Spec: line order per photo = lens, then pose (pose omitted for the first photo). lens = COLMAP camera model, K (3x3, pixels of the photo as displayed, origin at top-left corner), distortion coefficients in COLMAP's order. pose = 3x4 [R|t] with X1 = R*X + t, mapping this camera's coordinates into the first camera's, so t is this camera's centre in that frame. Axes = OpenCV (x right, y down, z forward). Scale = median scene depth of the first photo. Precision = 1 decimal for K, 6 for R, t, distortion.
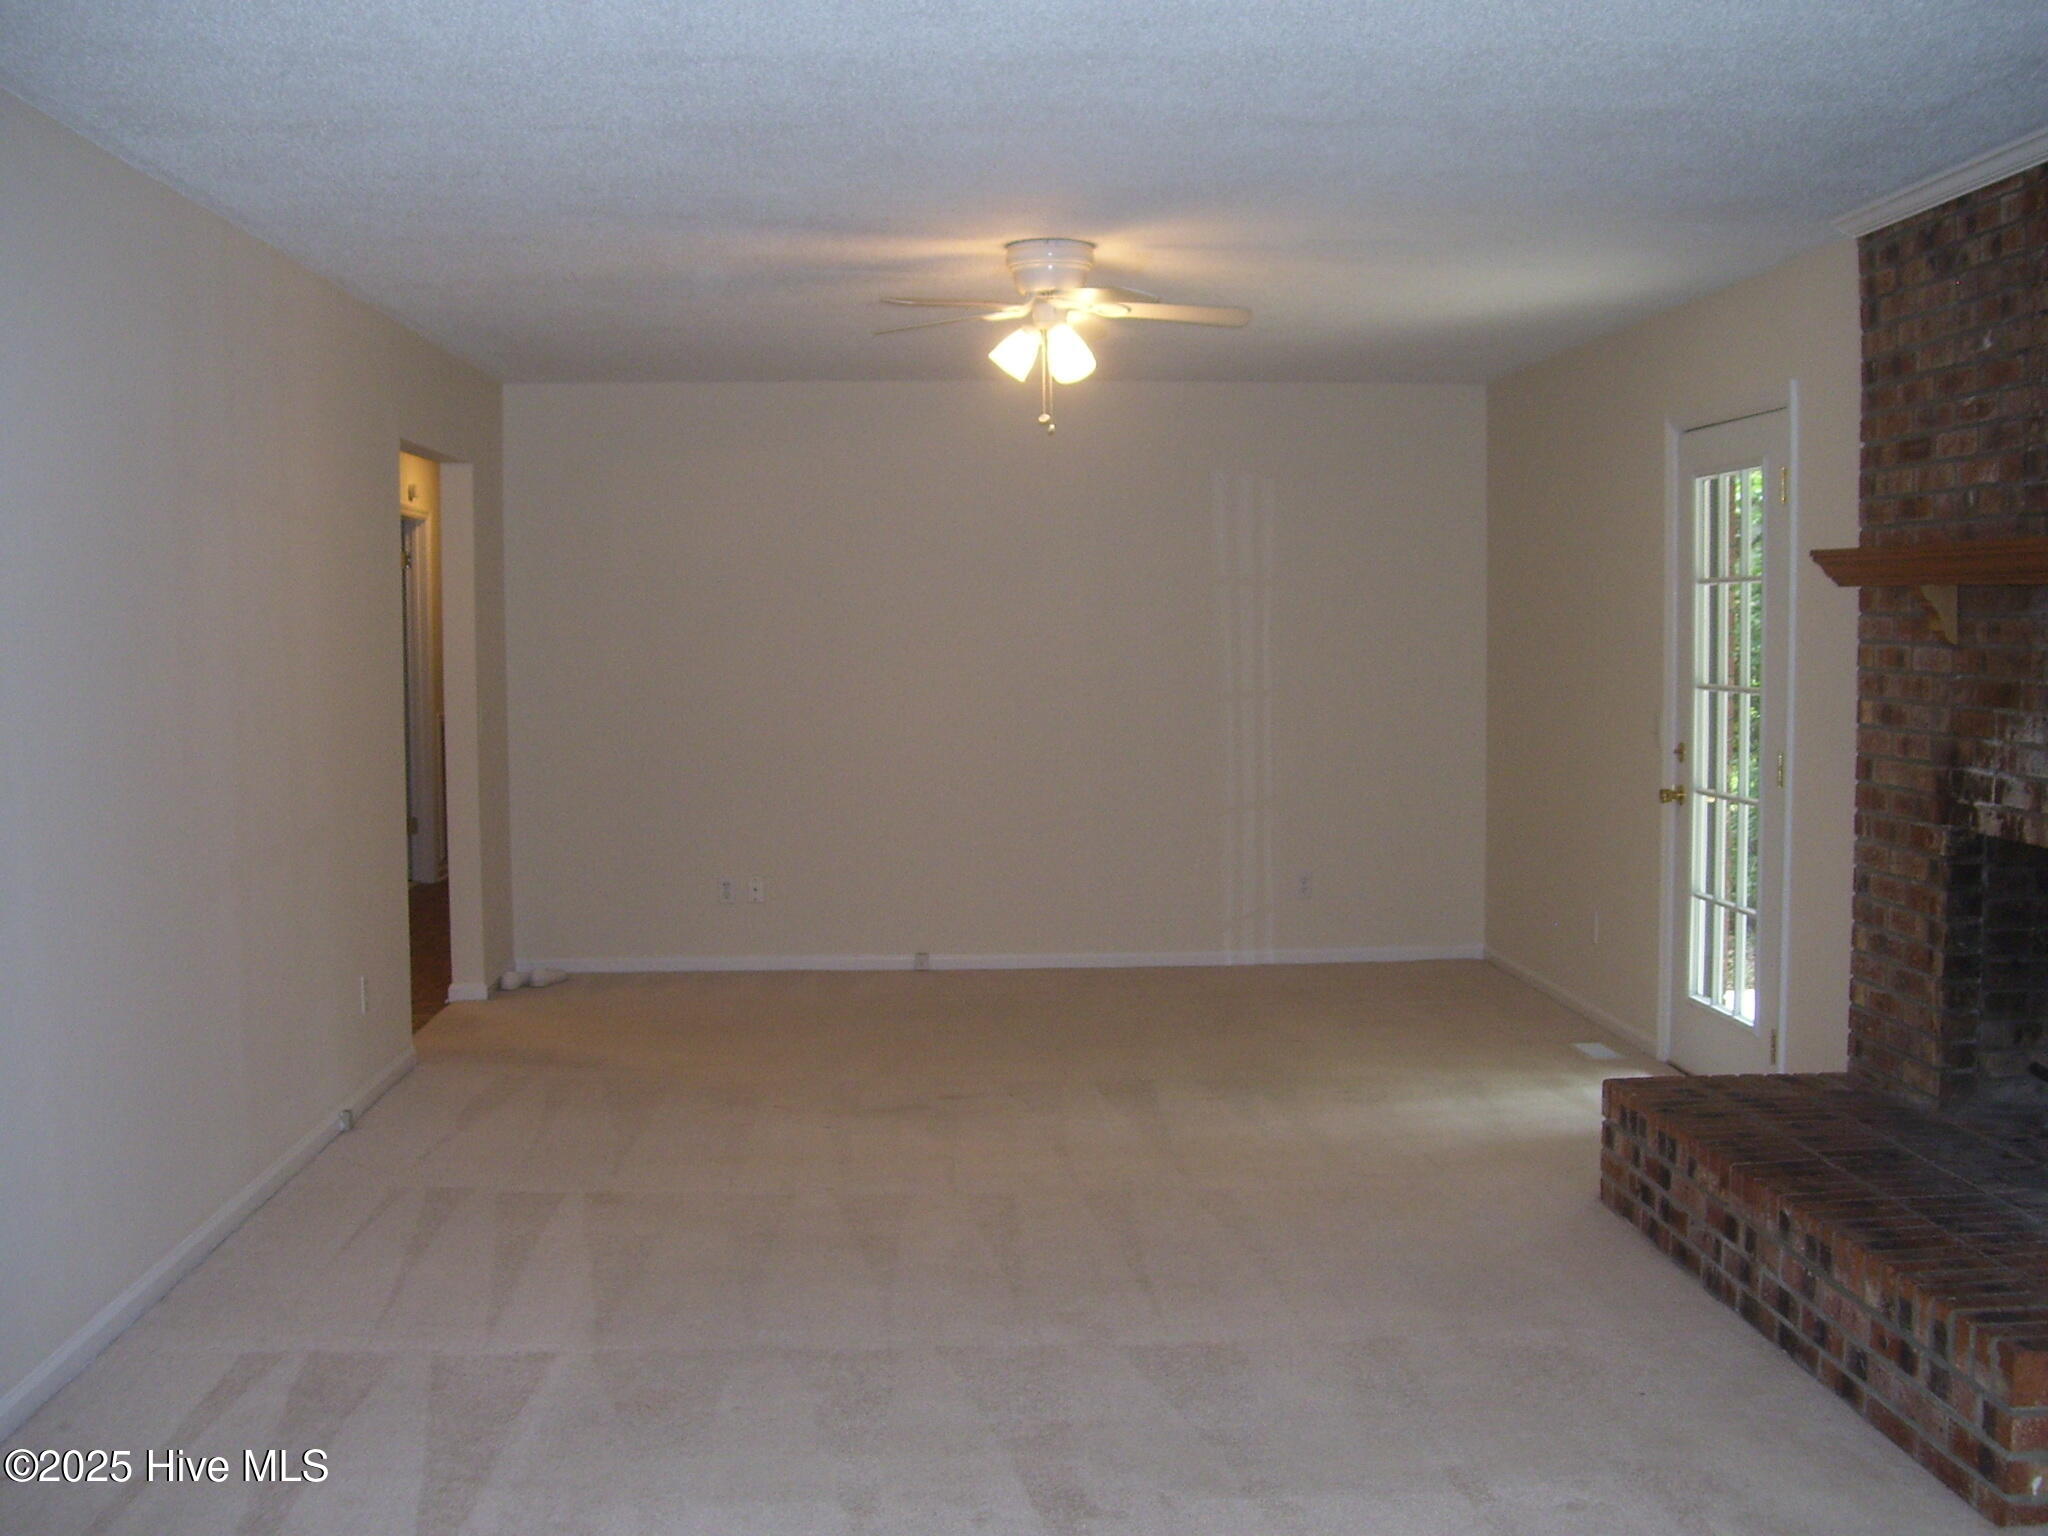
lens RADIAL K [[2205.0, 0, 1025.0], [0, 2205.0, 764.9], [0, 0, 1]] dist [-0.167601, 0.000000]
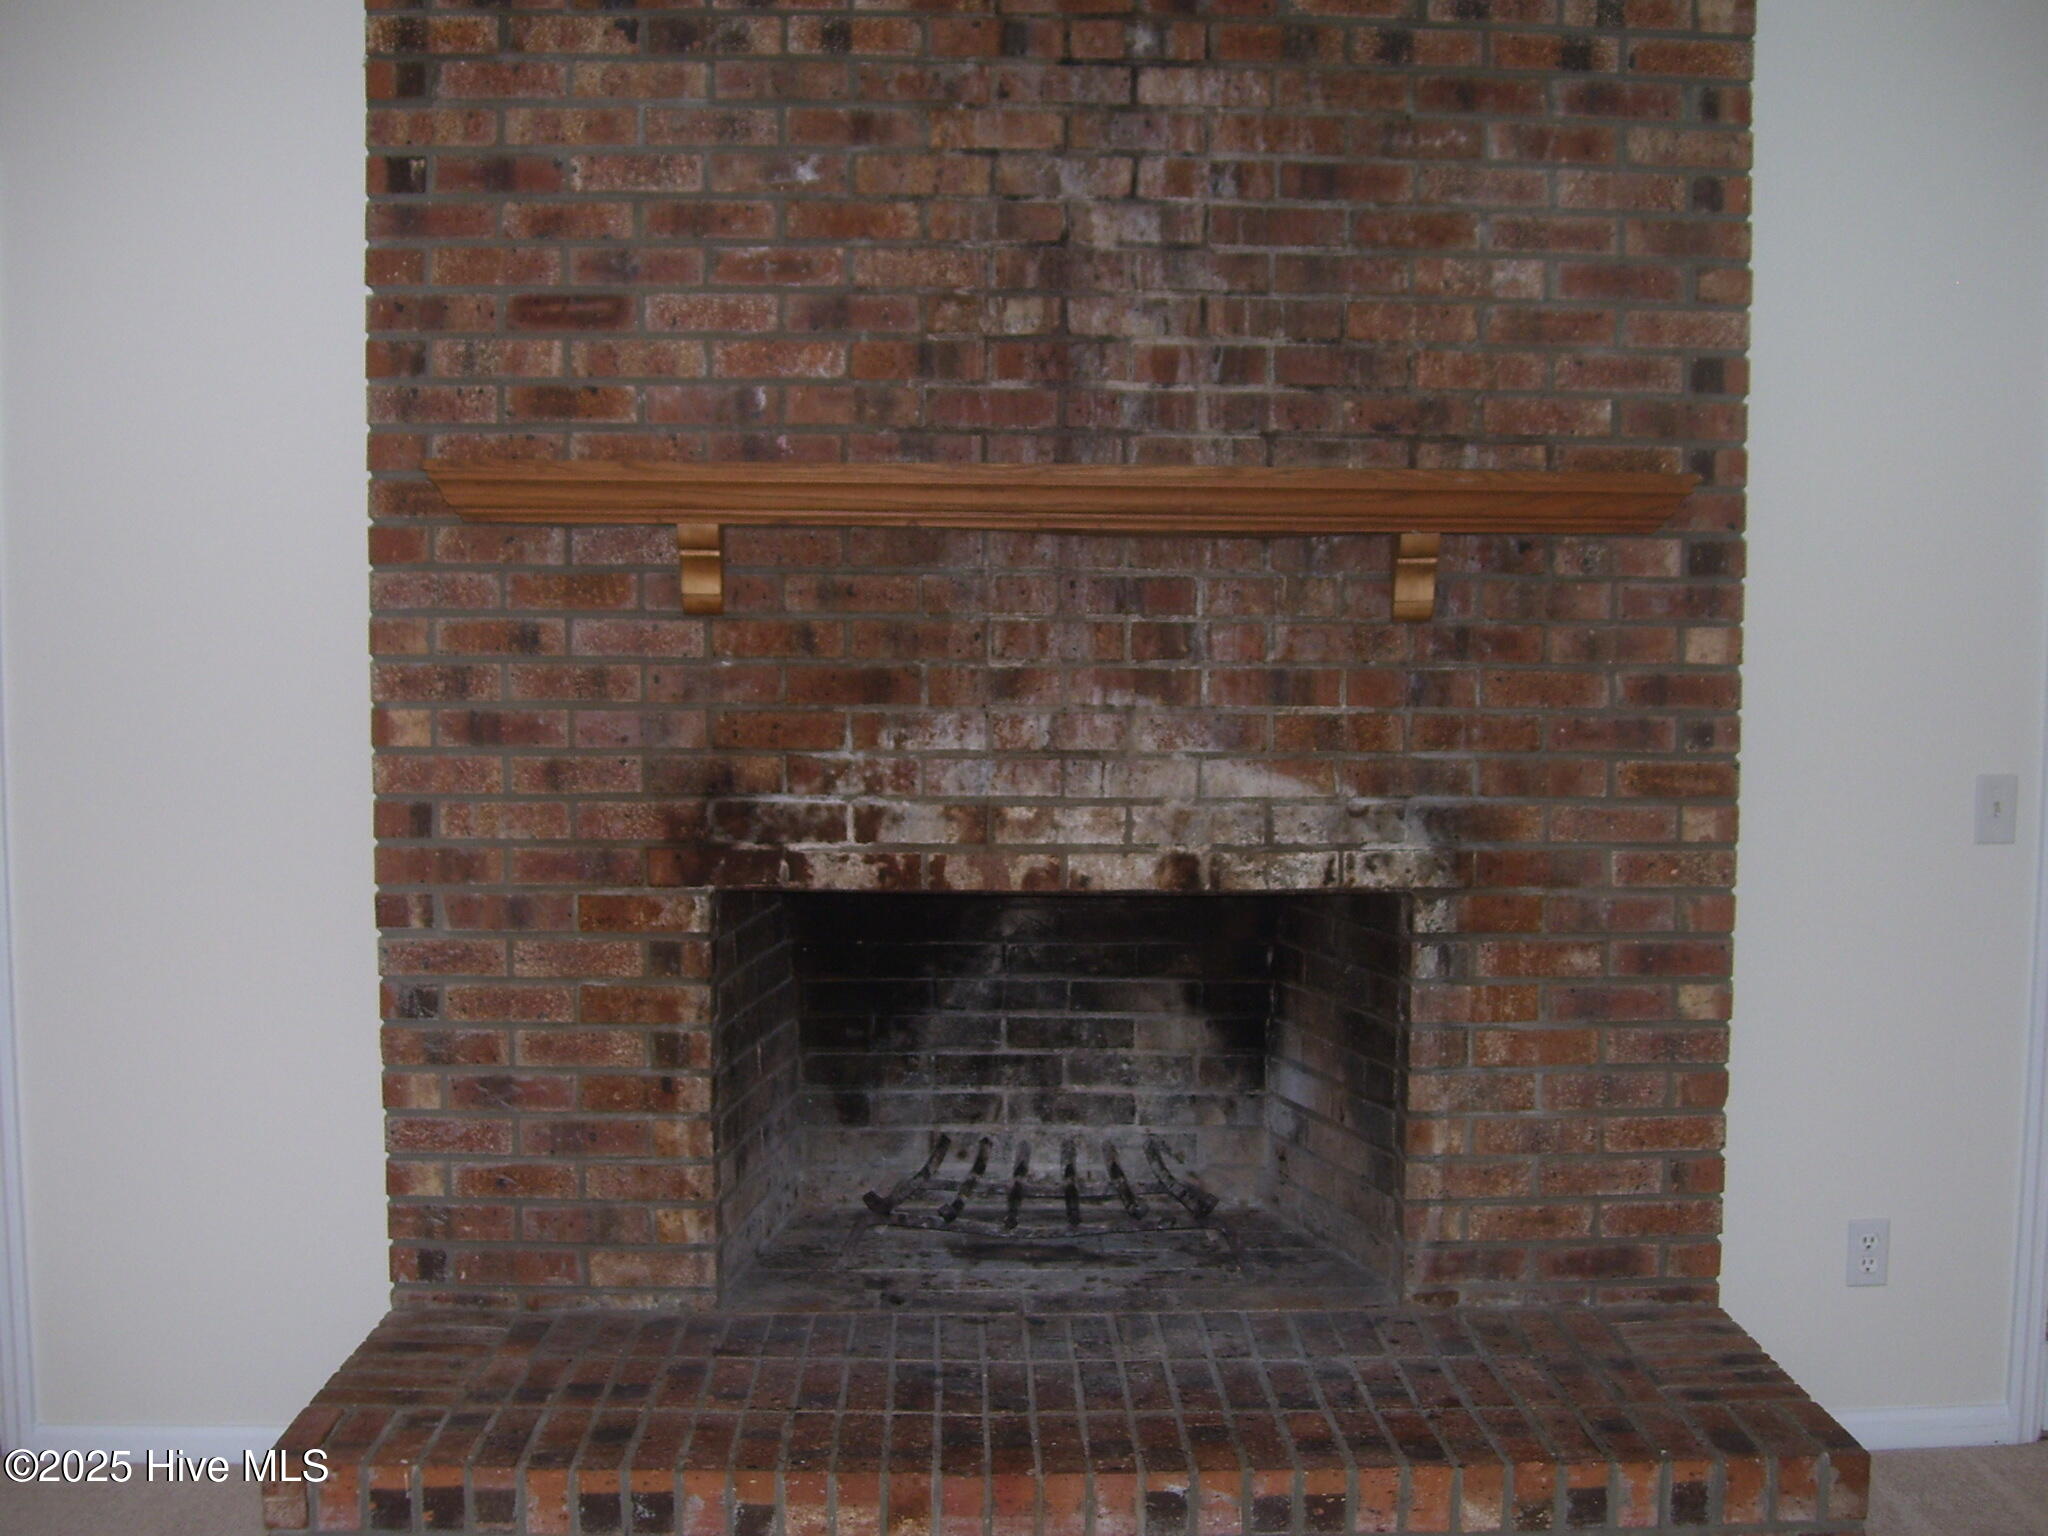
lens RADIAL K [[2205.0, 0, 1025.8], [0, 2205.0, 771.5], [0, 0, 1]] dist [-0.167601, 0.000000]
pose [[0.019659, -0.073821, 0.997078, -0.254772], [0.057426, 0.995707, 0.072588, -0.052918], [-0.998156, 0.055831, 0.023814, 0.908486]]
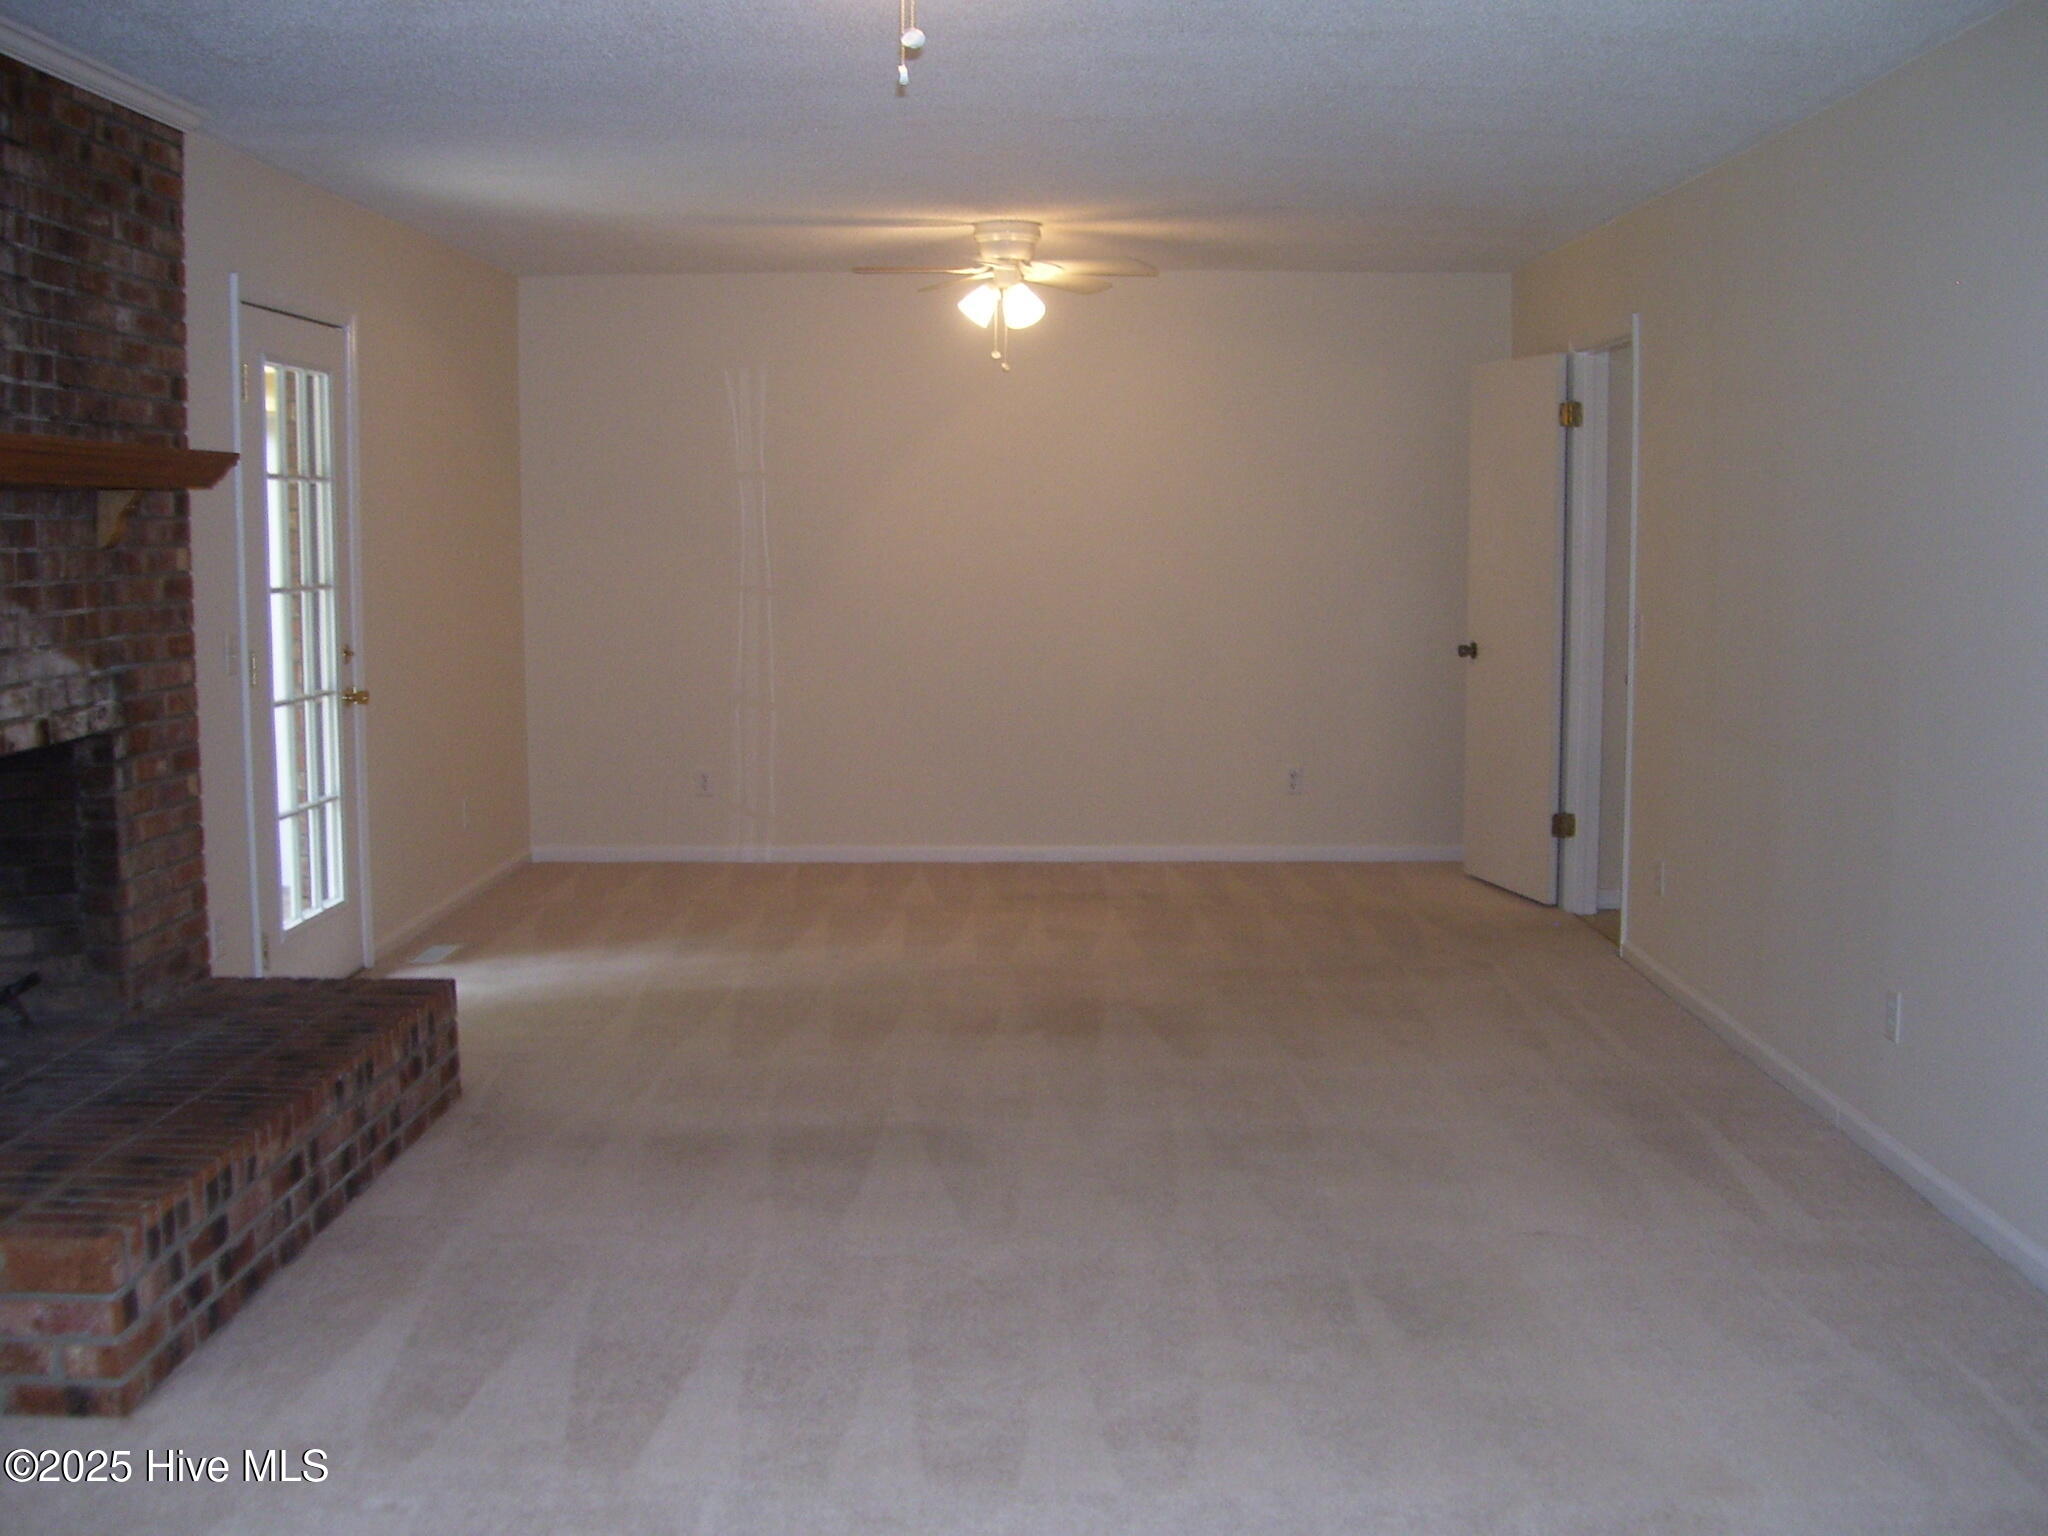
lens RADIAL K [[2205.0, 0, 1025.6], [0, 2205.0, 770.9], [0, 0, 1]] dist [-0.167601, 0.000000]
pose [[-0.997893, 0.001150, 0.064878, -0.043591], [0.012139, 0.985498, 0.169251, -0.105086], [-0.063742, 0.169681, -0.983435, 1.796803]]
